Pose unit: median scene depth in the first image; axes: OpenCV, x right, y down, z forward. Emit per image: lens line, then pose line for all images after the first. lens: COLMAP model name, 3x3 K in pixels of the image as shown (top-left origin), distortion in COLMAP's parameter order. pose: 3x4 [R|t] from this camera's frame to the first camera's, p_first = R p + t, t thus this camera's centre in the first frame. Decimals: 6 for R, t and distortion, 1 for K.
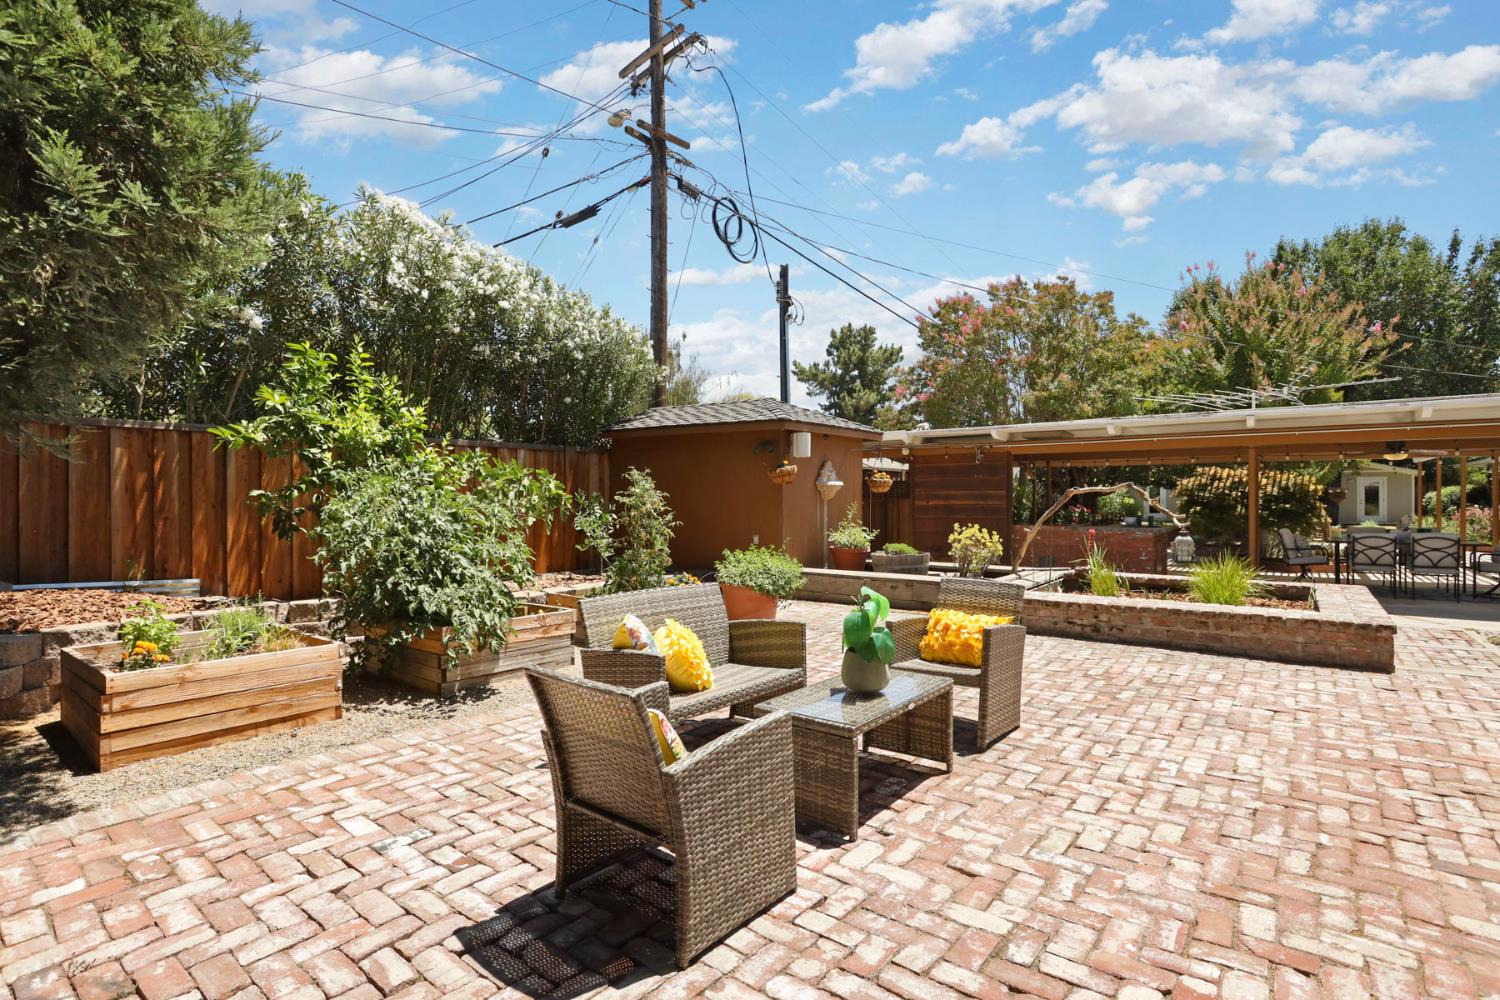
lens RADIAL K [[745.6, 0, 741.3], [0, 745.6, 497.6], [0, 0, 1]] dist [-0.060999, 0.019643]
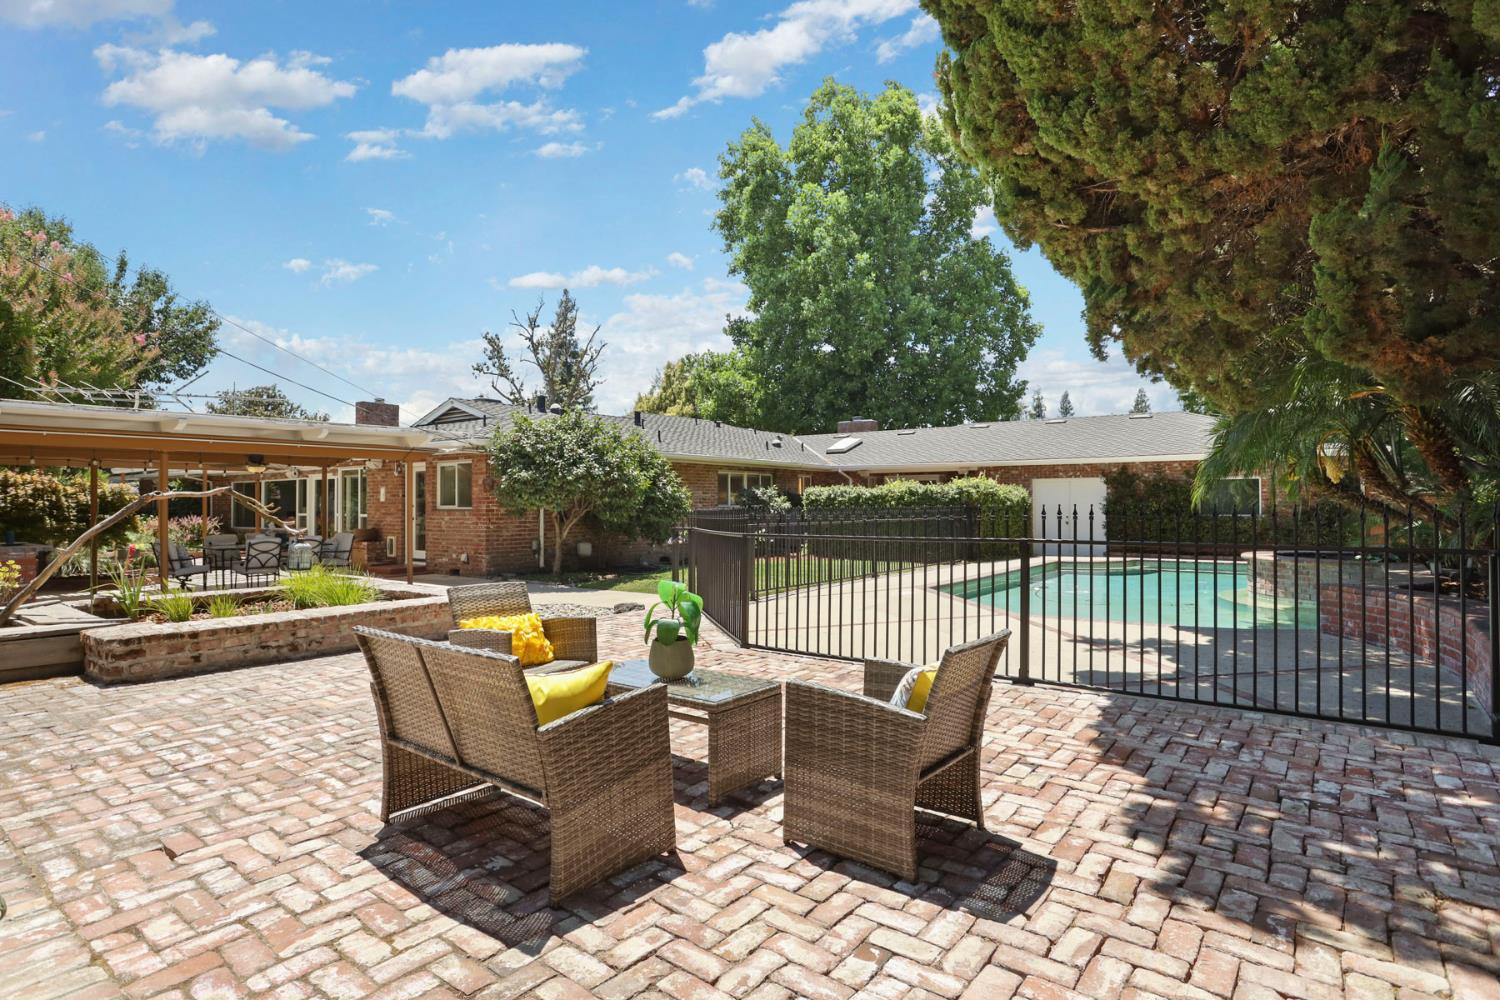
lens RADIAL K [[783.4, 0, 755.2], [0, 783.4, 494.1], [0, 0, 1]] dist [-0.039263, 0.001748]
pose [[-0.027117, 0.015530, 0.999512, -0.496436], [0.006992, 0.999858, -0.015345, 0.008522], [-0.999608, 0.006573, -0.027222, 0.467365]]
